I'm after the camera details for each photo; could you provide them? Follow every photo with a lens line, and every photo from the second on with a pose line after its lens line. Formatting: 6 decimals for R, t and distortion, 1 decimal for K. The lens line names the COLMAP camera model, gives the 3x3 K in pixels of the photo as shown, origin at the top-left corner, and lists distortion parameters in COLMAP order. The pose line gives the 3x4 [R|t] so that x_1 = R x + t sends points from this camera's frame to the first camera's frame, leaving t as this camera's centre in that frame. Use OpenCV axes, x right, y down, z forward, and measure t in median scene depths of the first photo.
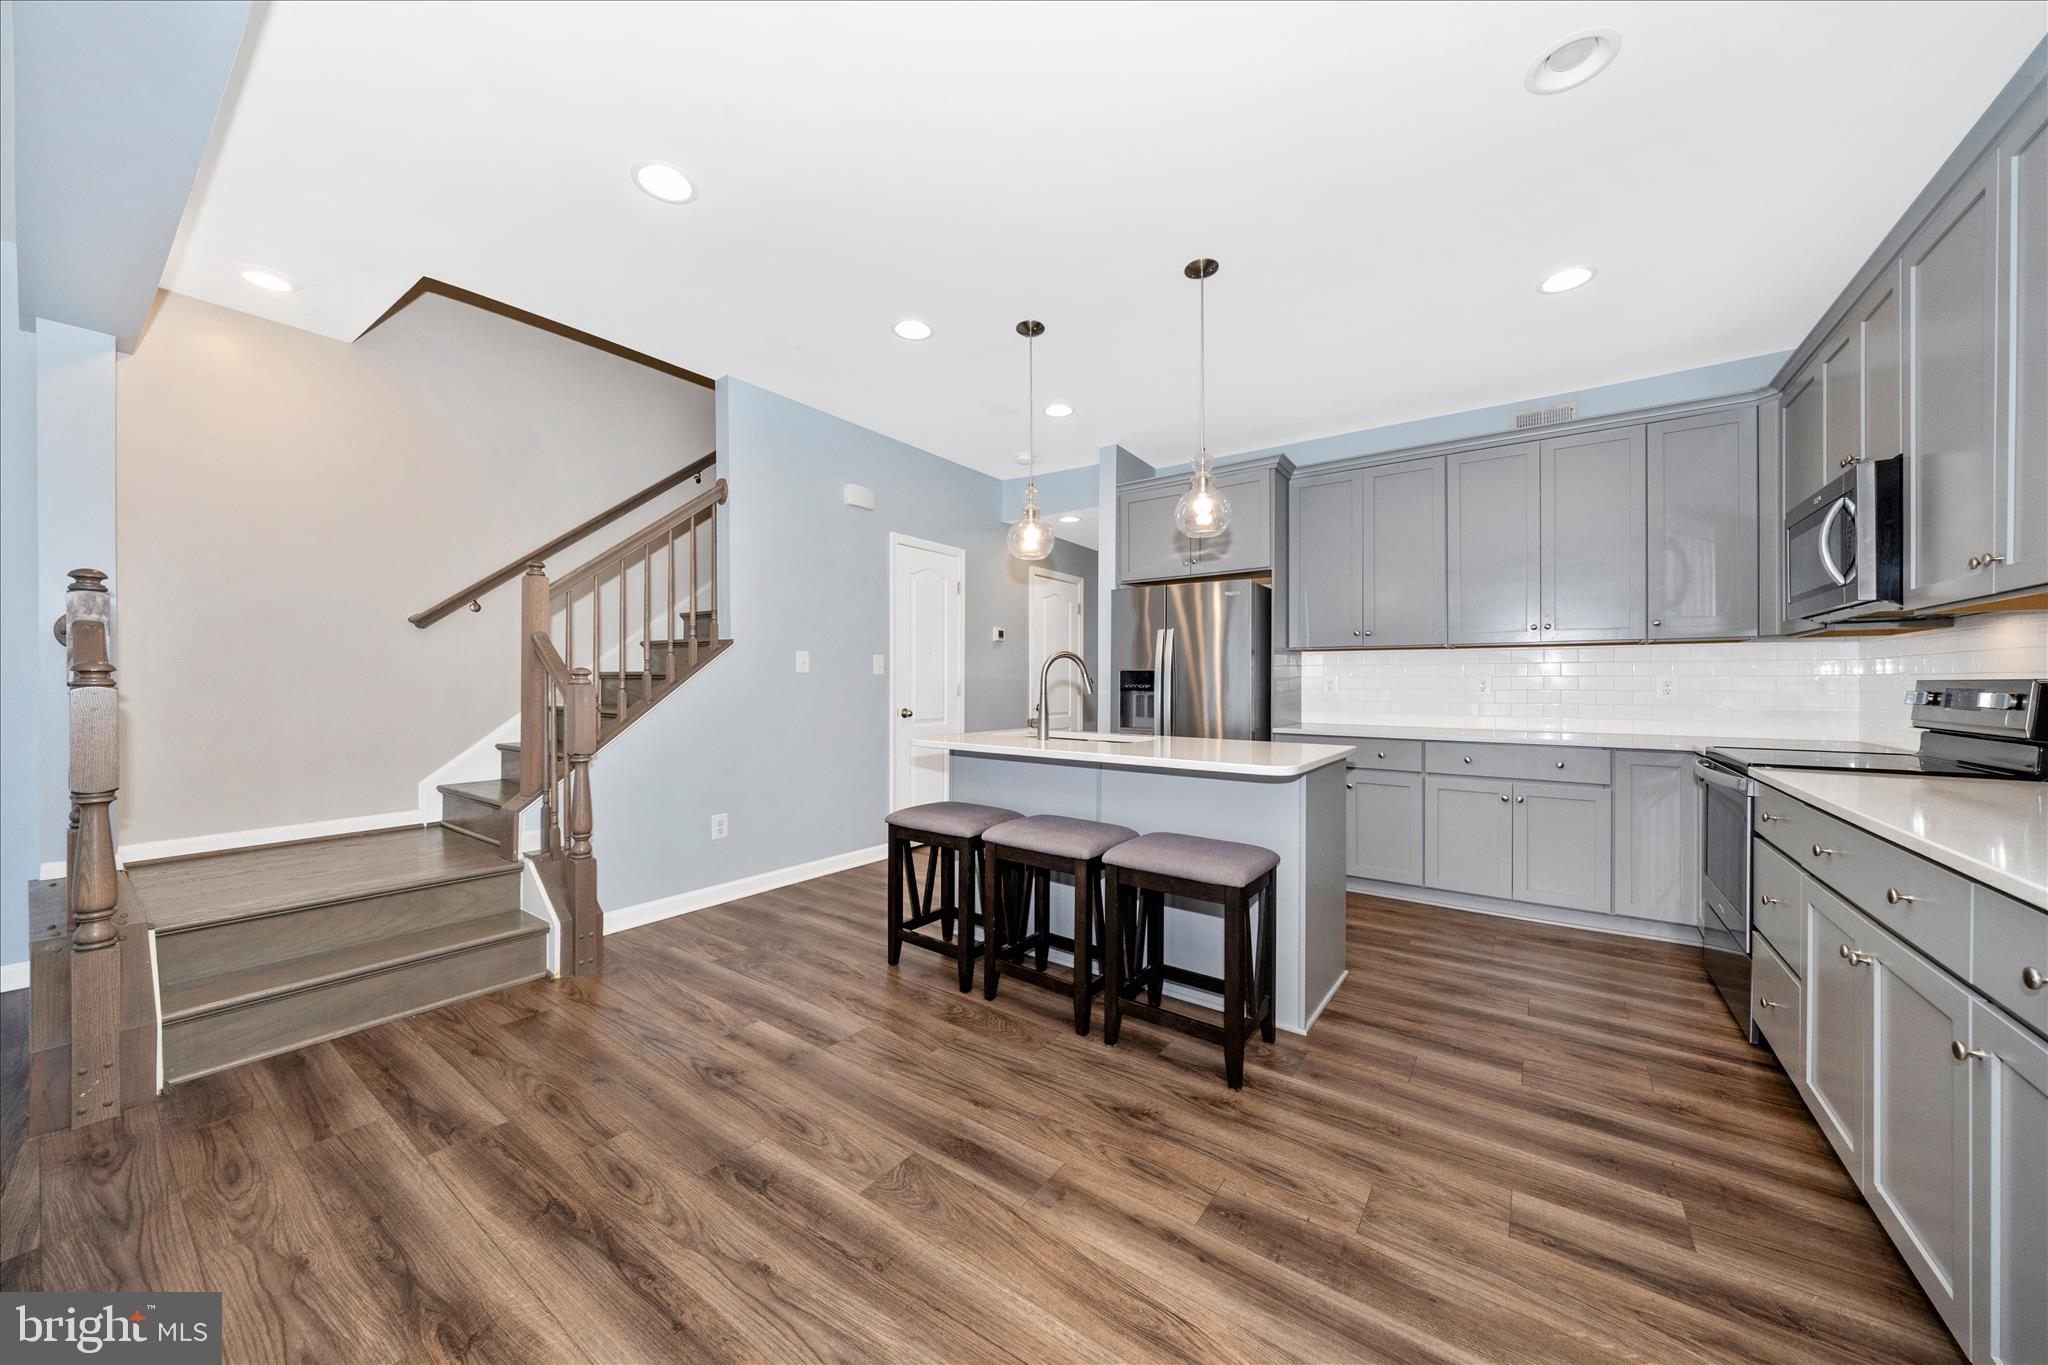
lens RADIAL K [[700.9, 0, 1014.2], [0, 700.9, 687.6], [0, 0, 1]] dist [-0.000019, 0.000067]
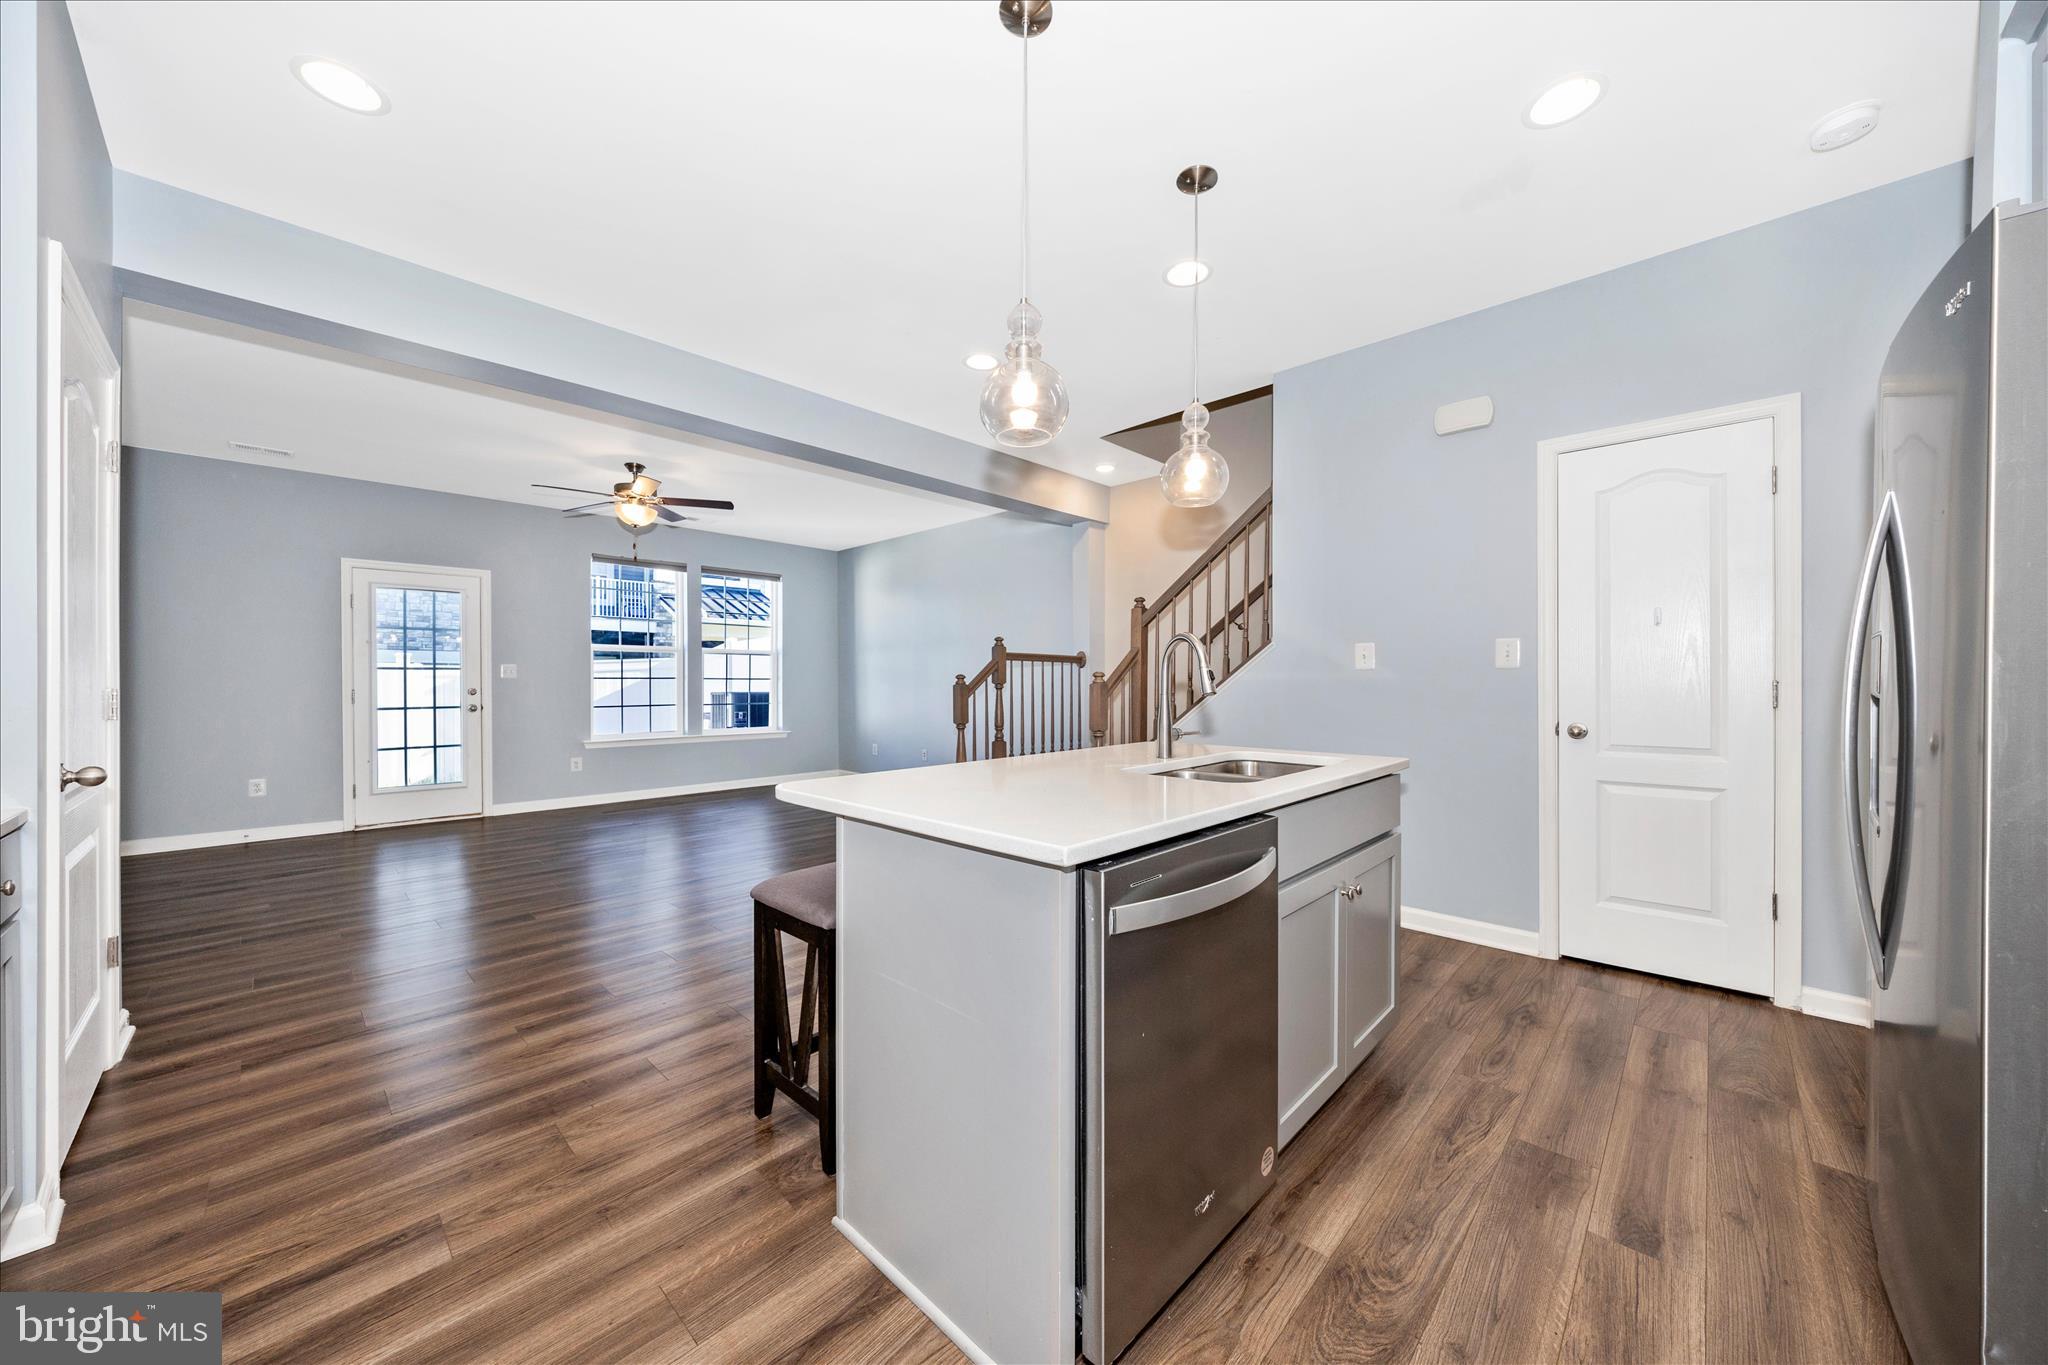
lens RADIAL K [[700.9, 0, 1014.2], [0, 700.9, 687.6], [0, 0, 1]] dist [-0.000019, 0.000067]
pose [[-0.107428, -0.001282, -0.994212, 1.466926], [-0.005989, 0.999982, -0.000642, 0.011532], [0.994195, 0.005885, -0.107434, 1.742958]]
